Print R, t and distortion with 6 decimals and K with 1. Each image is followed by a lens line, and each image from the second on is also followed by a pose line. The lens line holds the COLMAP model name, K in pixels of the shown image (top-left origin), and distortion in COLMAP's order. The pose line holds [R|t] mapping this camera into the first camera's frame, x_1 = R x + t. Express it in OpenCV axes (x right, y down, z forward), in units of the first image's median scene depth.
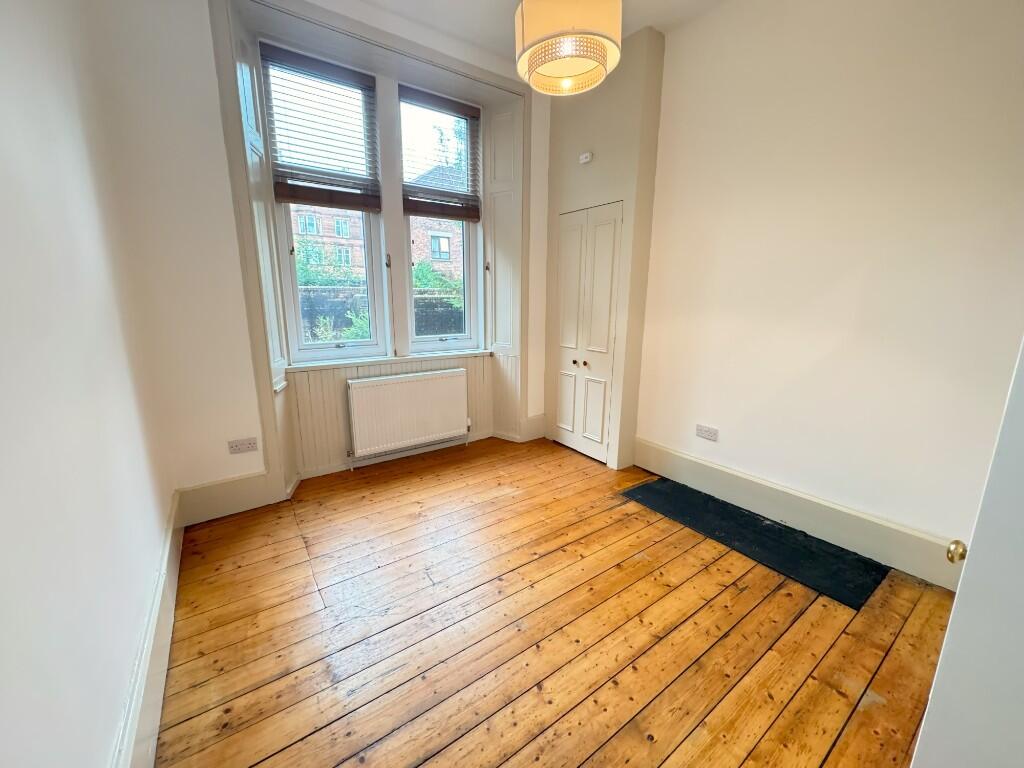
lens RADIAL K [[405.4, 0, 507.4], [0, 405.4, 383.7], [0, 0, 1]] dist [-0.000911, 0.000036]
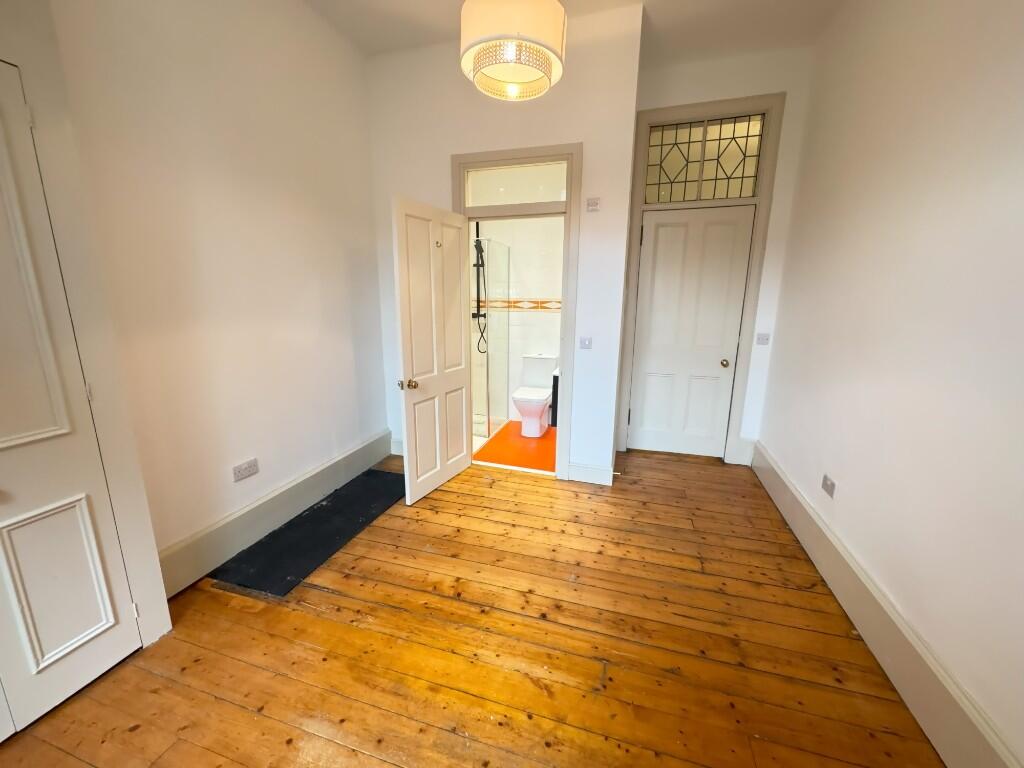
lens RADIAL K [[405.4, 0, 509.3], [0, 405.4, 382.2], [0, 0, 1]] dist [-0.000911, 0.000036]
pose [[-0.613713, -0.171909, 0.770586, -0.463565], [0.156841, 0.930011, 0.332386, -0.253210], [-0.773794, 0.324849, -0.543798, 1.110384]]
